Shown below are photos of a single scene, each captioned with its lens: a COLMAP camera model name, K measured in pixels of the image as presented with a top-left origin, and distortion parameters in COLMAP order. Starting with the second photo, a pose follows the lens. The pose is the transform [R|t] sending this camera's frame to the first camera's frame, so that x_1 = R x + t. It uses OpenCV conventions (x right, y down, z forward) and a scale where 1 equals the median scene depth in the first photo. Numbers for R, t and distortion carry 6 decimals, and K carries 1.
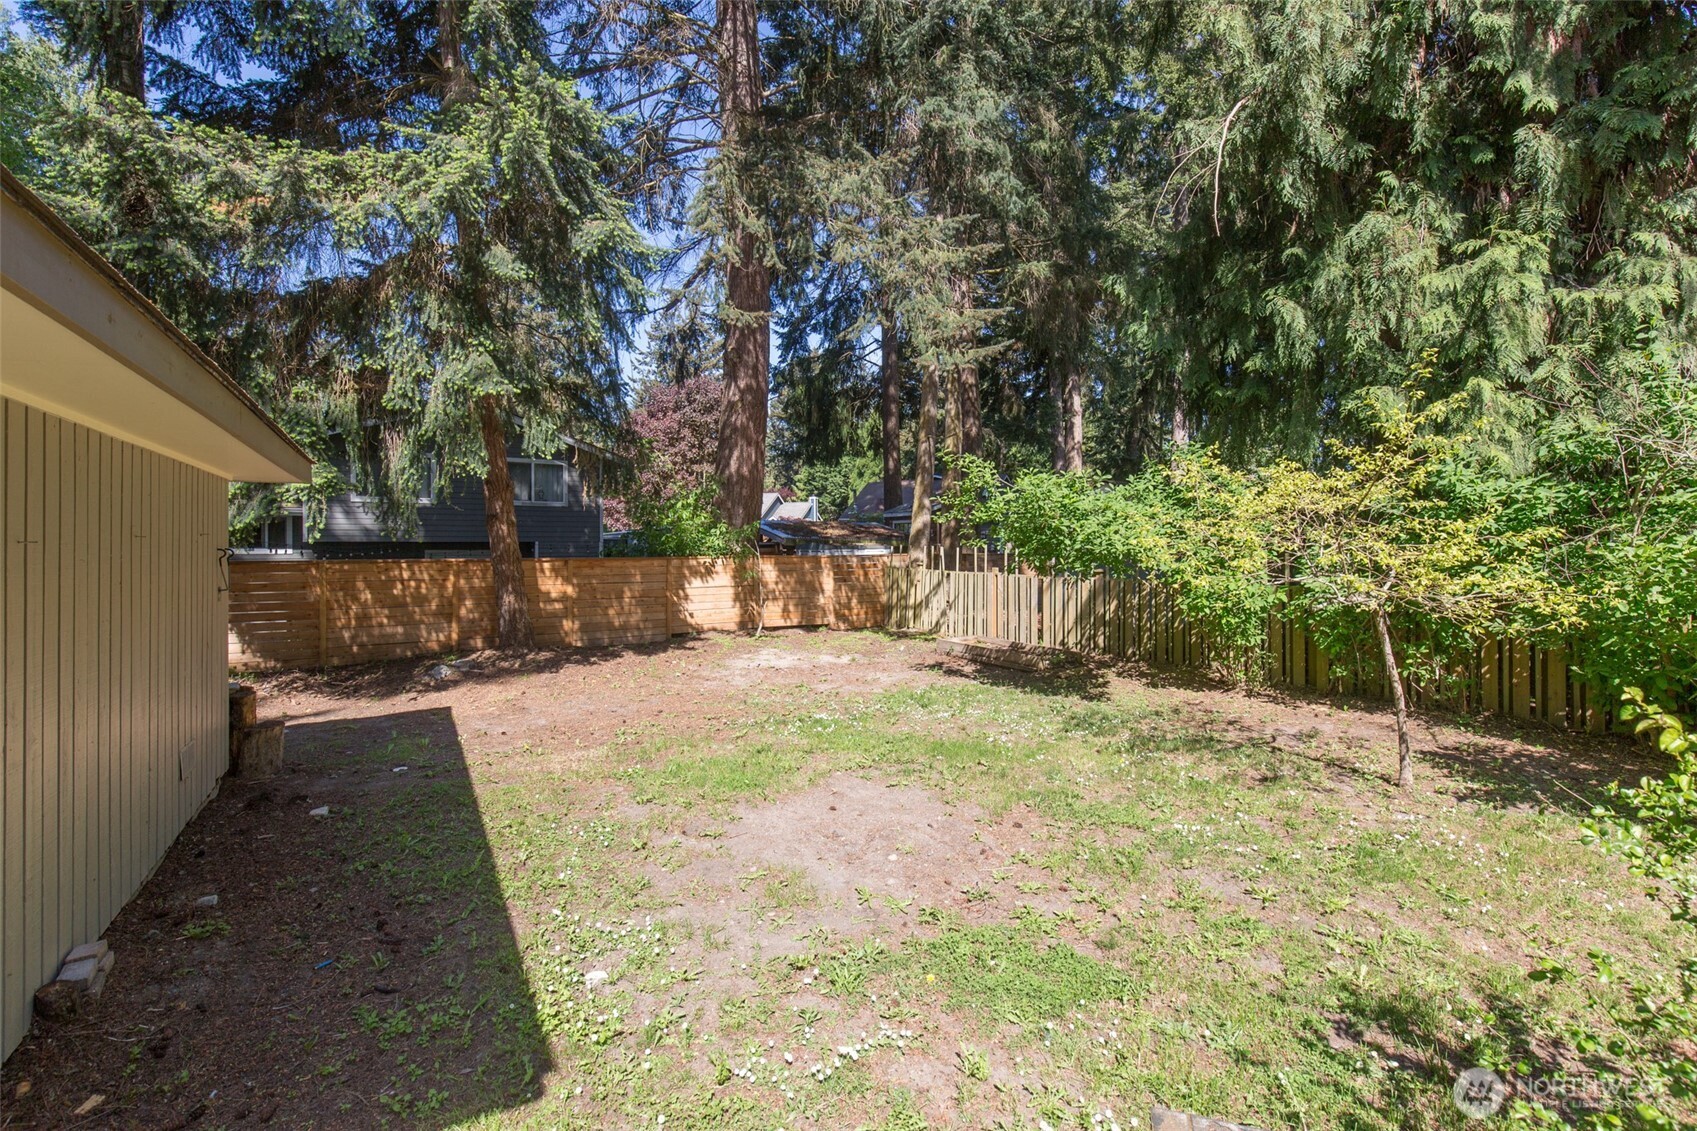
lens RADIAL K [[778.0, 0, 853.9], [0, 778.0, 551.6], [0, 0, 1]] dist [0.015378, -0.009444]
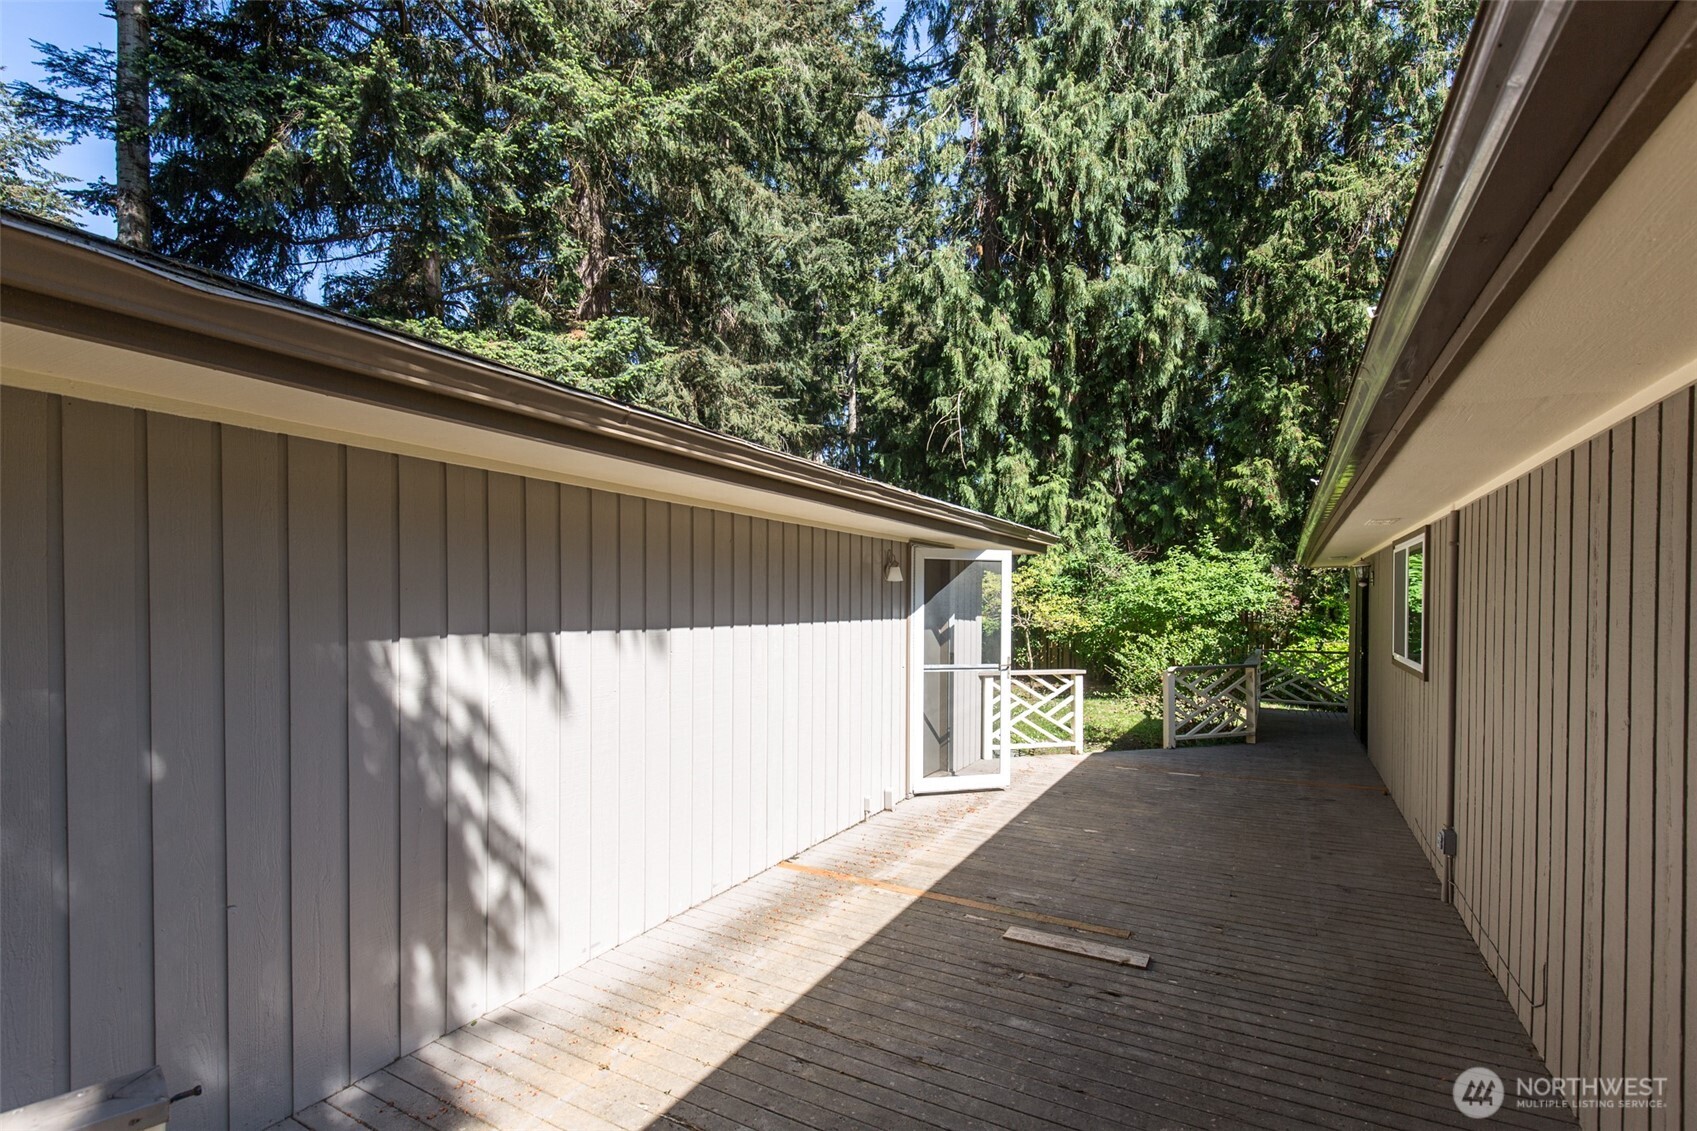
lens RADIAL K [[778.0, 0, 842.9], [0, 778.0, 621.0], [0, 0, 1]] dist [0.015378, -0.009444]
pose [[0.863203, -0.006570, 0.504815, -0.950656], [-0.004201, 0.999787, 0.020196, -0.001412], [-0.504840, -0.019554, 0.862991, -0.756011]]
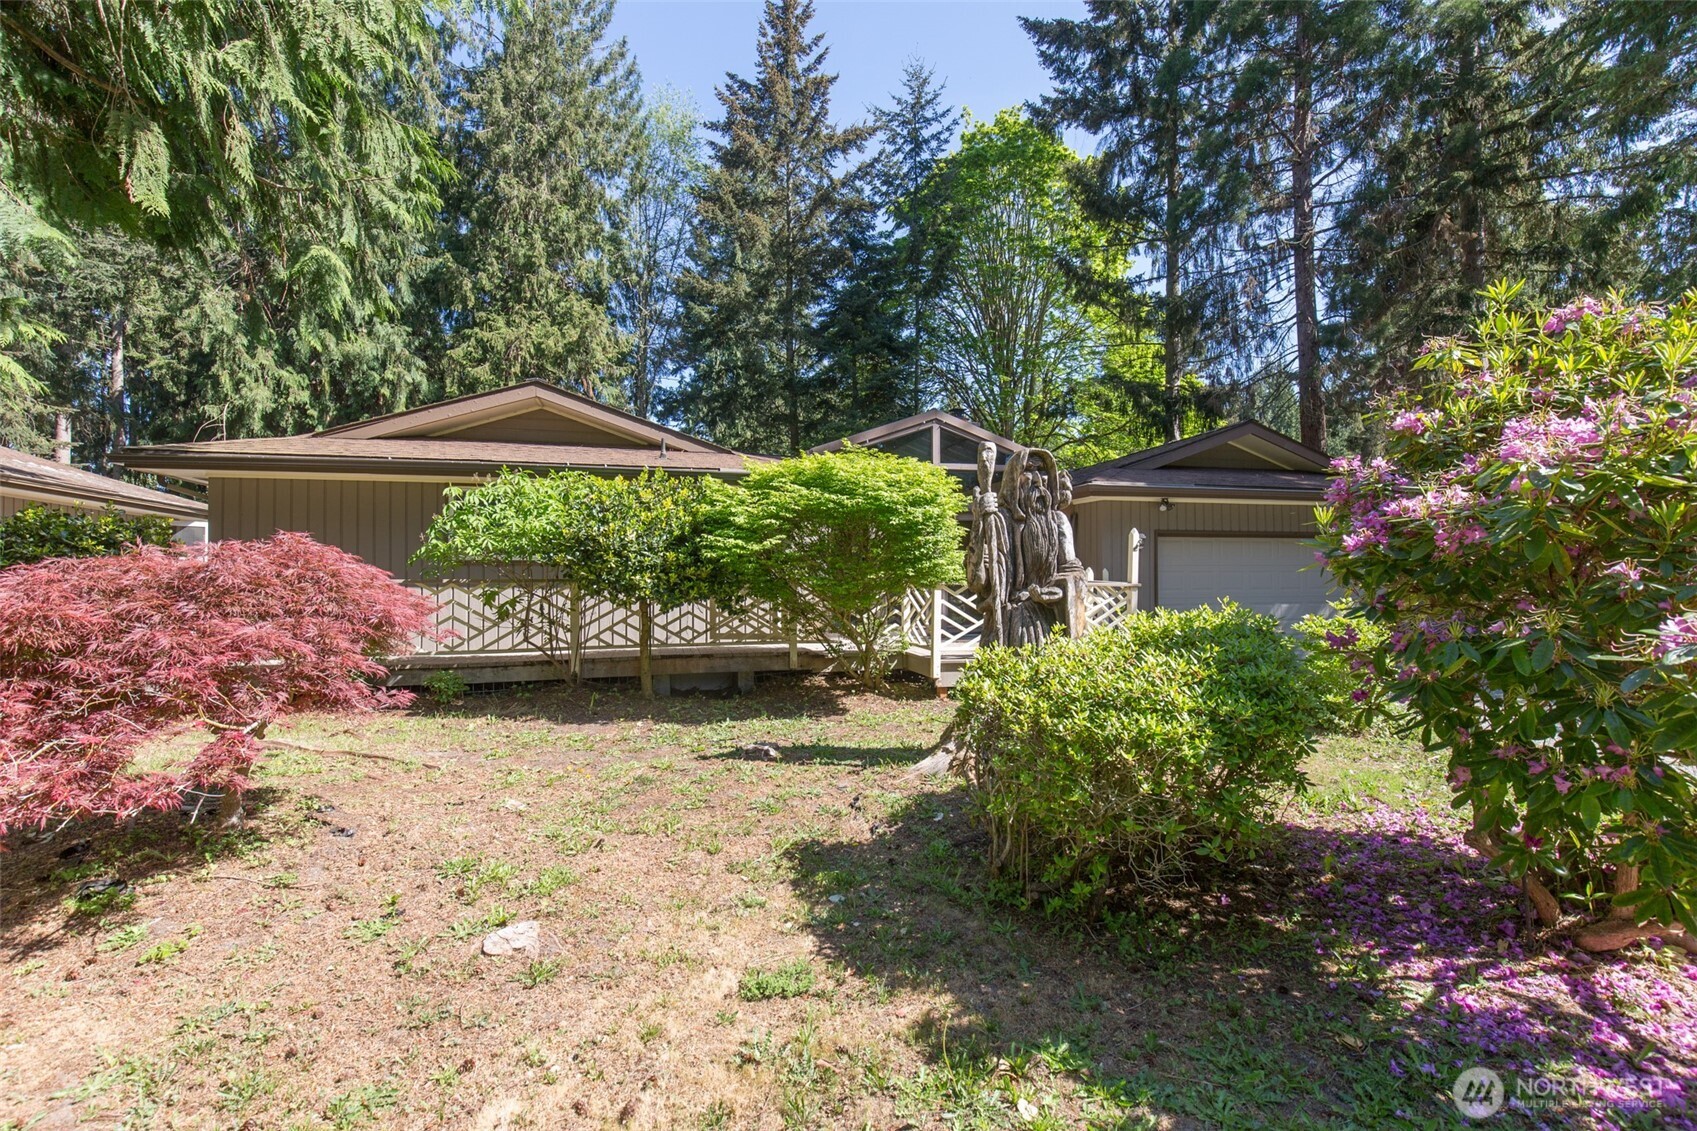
lens RADIAL K [[771.5, 0, 852.4], [0, 771.5, 569.9], [0, 0, 1]] dist [0.000403, -0.000085]
pose [[0.269375, 0.014276, 0.962930, -1.720837], [0.006868, 0.999836, -0.016745, 0.079263], [-0.963011, 0.011124, 0.269233, -2.096163]]
